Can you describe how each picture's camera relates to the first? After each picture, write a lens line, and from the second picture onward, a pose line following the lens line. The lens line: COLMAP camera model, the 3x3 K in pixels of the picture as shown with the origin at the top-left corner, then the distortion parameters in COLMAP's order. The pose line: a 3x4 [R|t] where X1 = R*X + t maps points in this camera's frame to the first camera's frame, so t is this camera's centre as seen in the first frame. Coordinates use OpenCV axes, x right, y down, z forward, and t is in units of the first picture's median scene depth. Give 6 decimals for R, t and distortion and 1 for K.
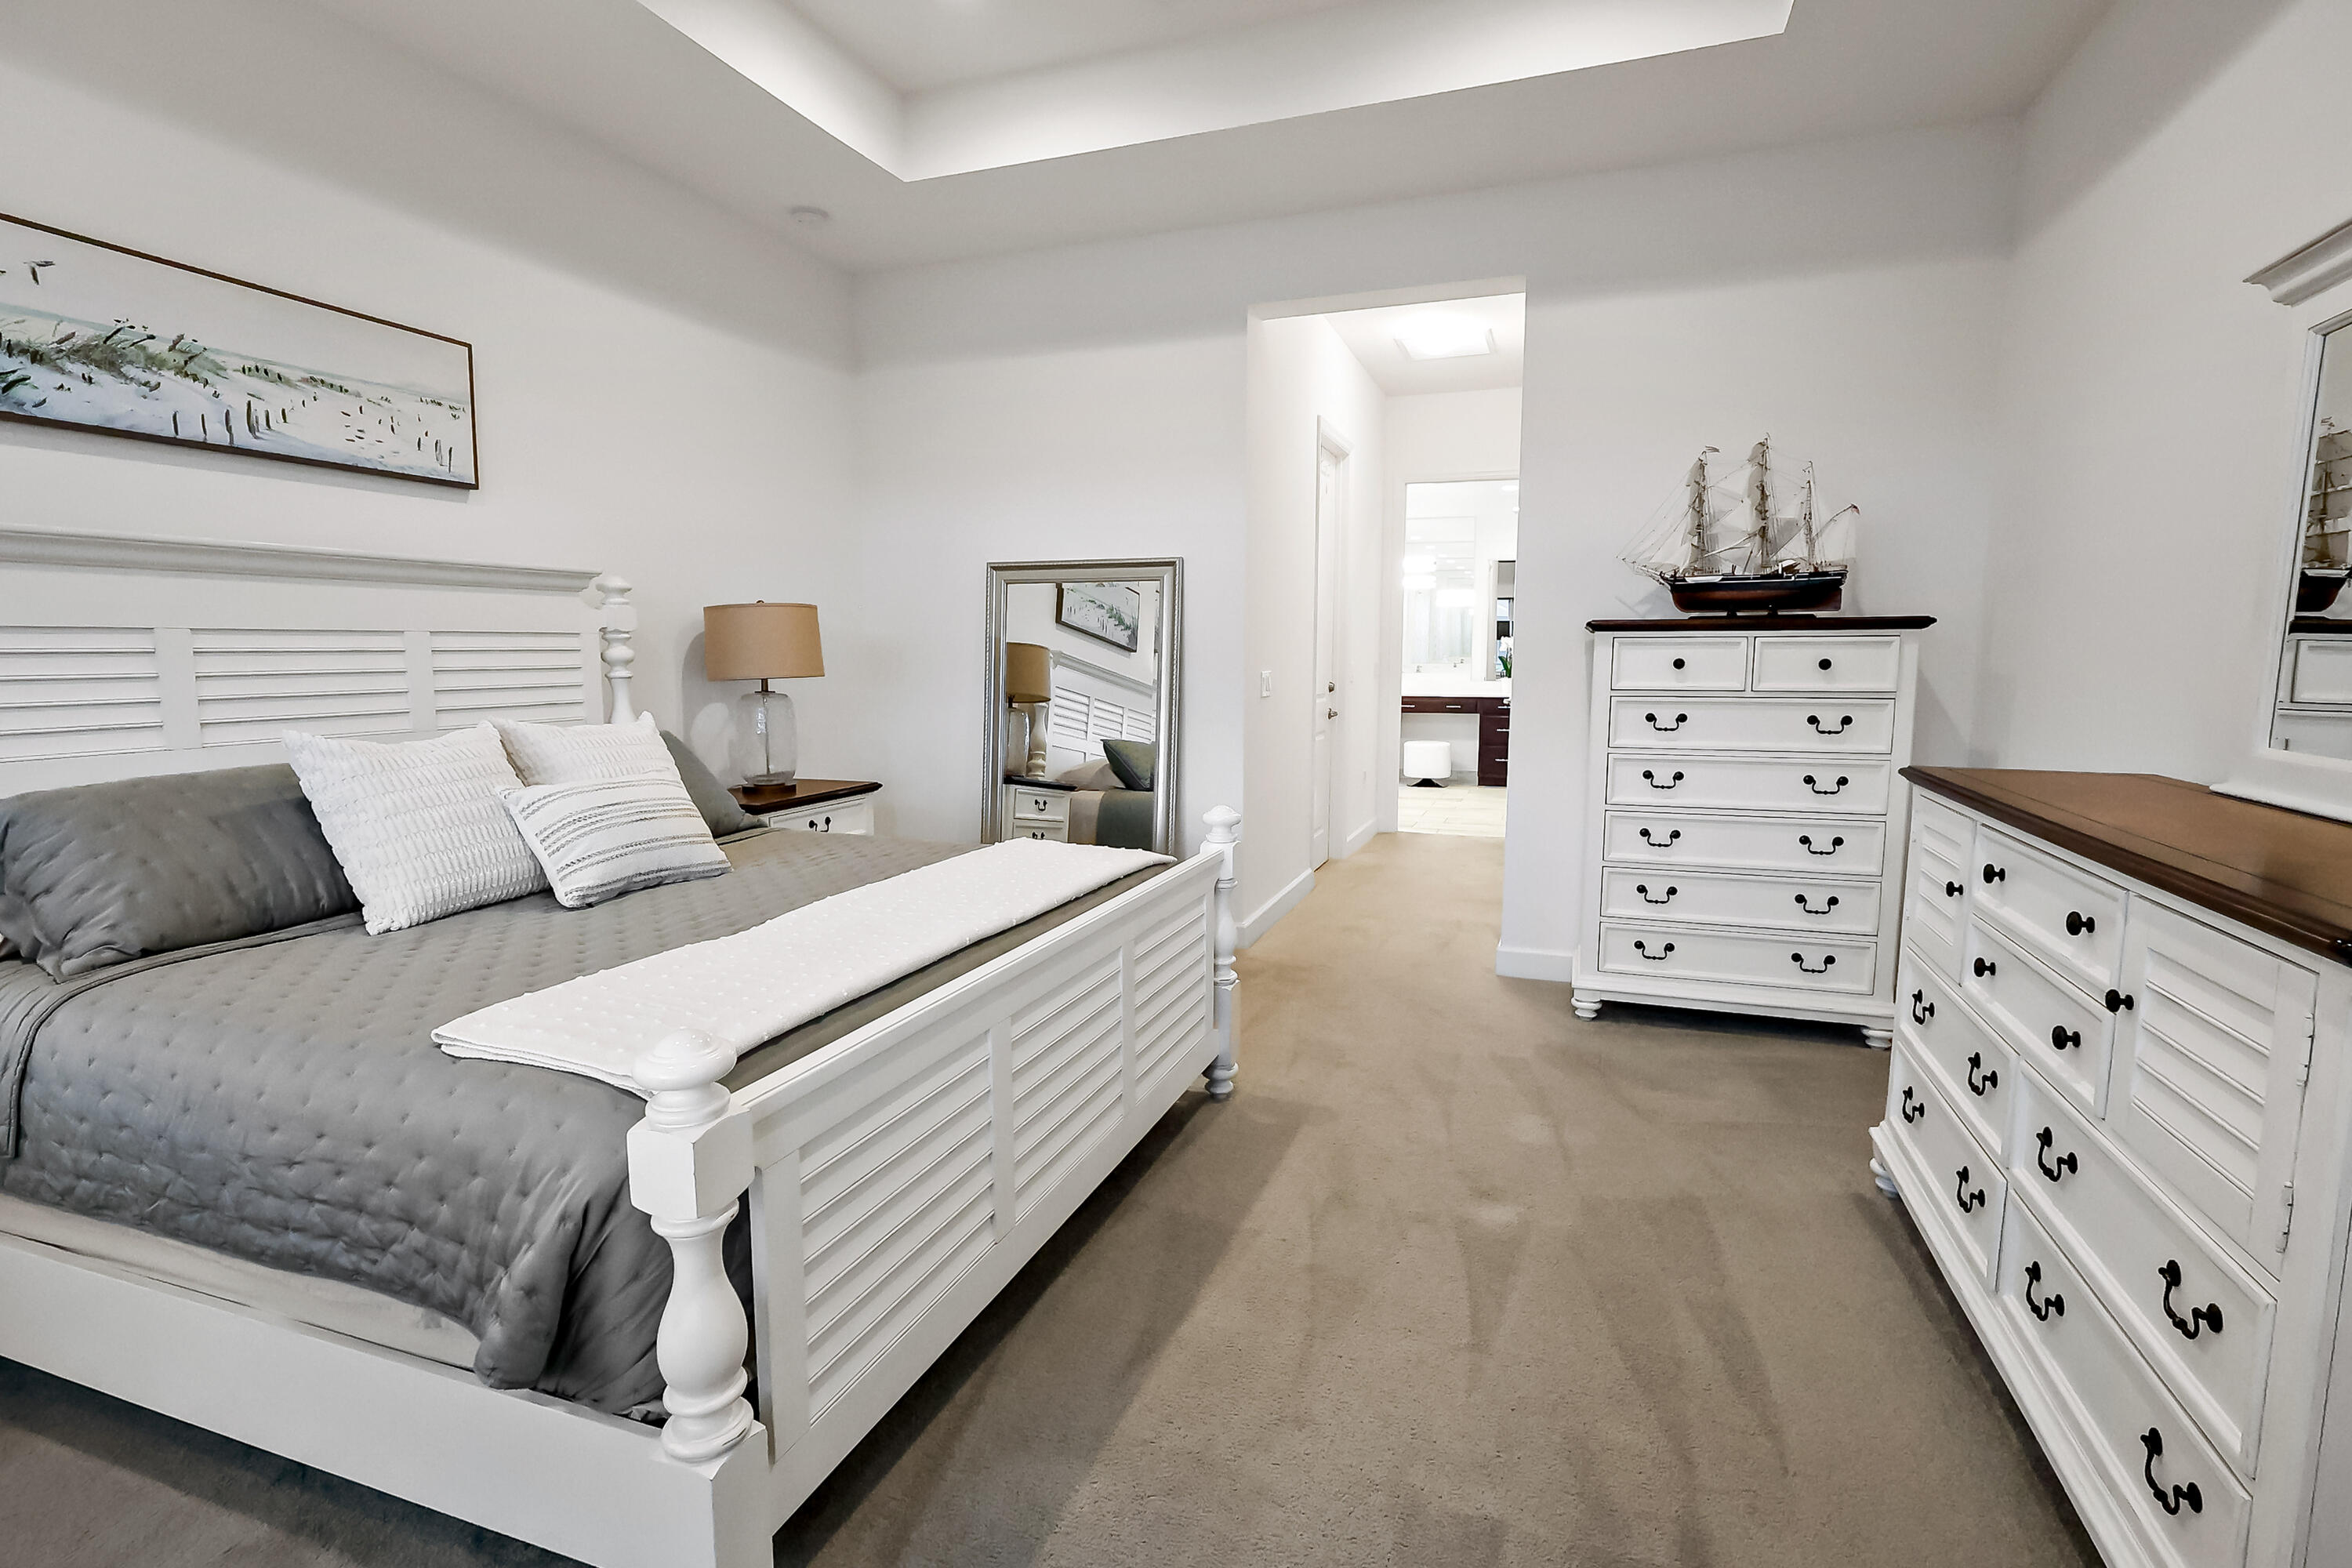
lens RADIAL K [[1095.1, 0, 1186.4], [0, 1095.1, 776.9], [0, 0, 1]] dist [0.002128, 0.000550]
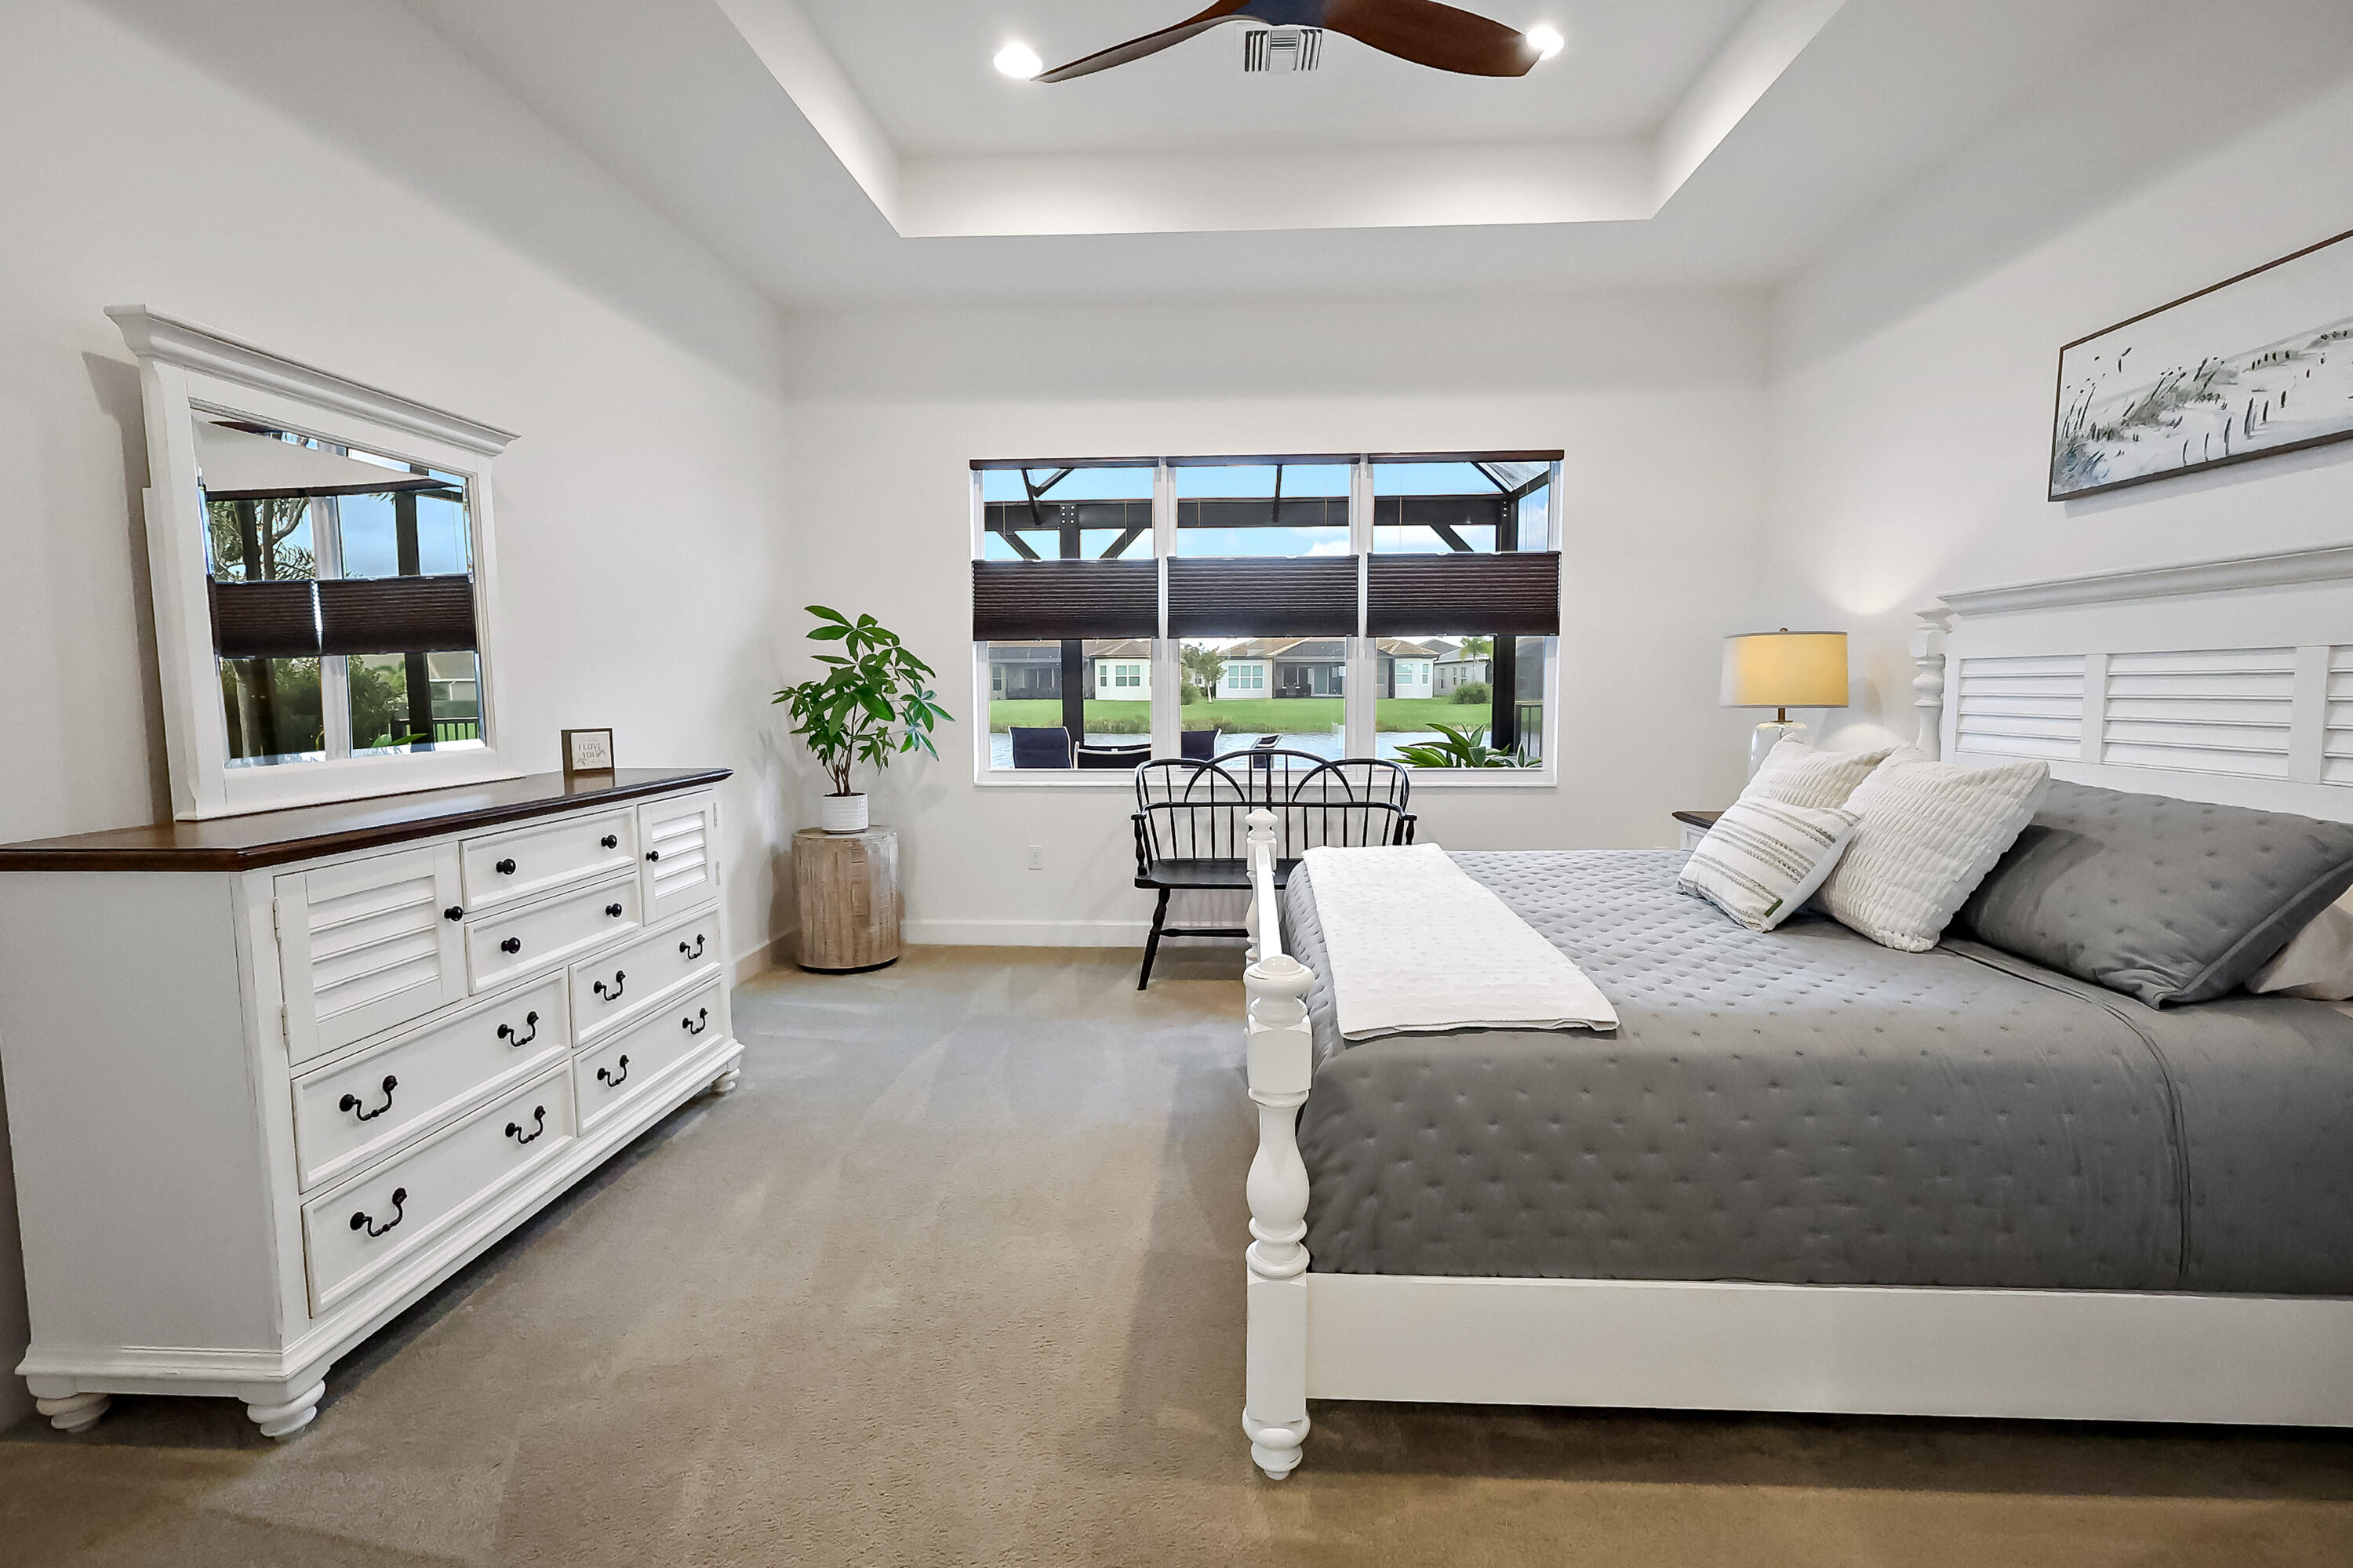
lens RADIAL K [[1095.6, 0, 1186.9], [0, 1095.6, 776.9], [0, 0, 1]] dist [0.002128, 0.000550]
pose [[-0.957343, 0.023158, -0.288025, 0.269411], [-0.035927, 0.979509, 0.198172, -0.193193], [0.286713, 0.200067, -0.936893, 1.737745]]
